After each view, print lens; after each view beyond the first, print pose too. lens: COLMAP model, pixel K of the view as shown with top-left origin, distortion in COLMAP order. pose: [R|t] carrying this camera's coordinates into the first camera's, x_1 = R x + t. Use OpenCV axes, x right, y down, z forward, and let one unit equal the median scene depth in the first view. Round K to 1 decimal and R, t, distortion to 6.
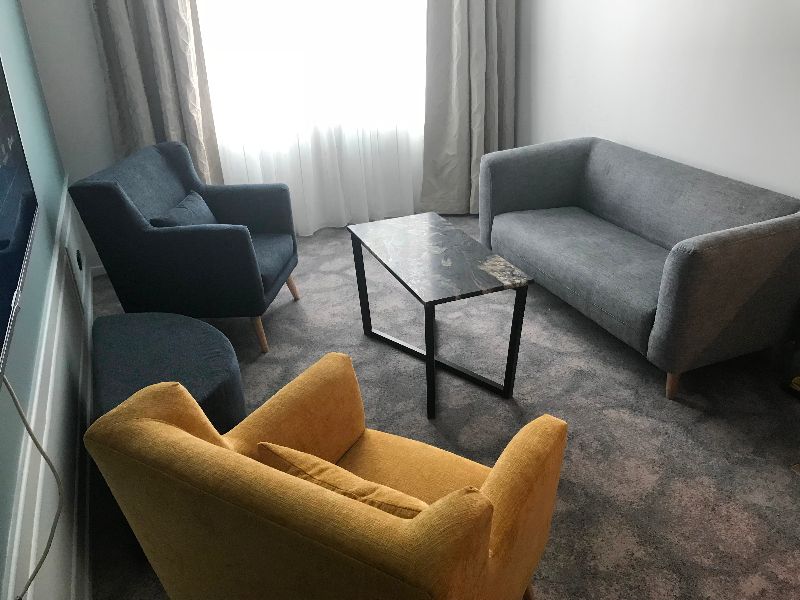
lens RADIAL K [[654.3, 0, 400.9], [0, 654.3, 298.0], [0, 0, 1]] dist [0.006001, 0.001231]
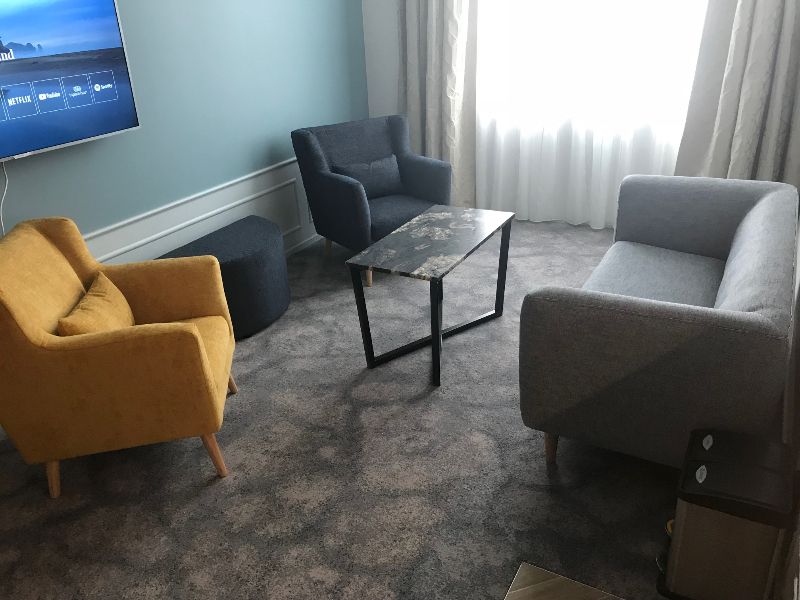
lens RADIAL K [[654.3, 0, 398.4], [0, 654.3, 301.3], [0, 0, 1]] dist [0.006001, 0.001231]
pose [[0.616061, 0.334490, -0.713152, 0.905084], [-0.314894, 0.934451, 0.166263, -0.144680], [0.722019, 0.122139, 0.681007, 0.222833]]
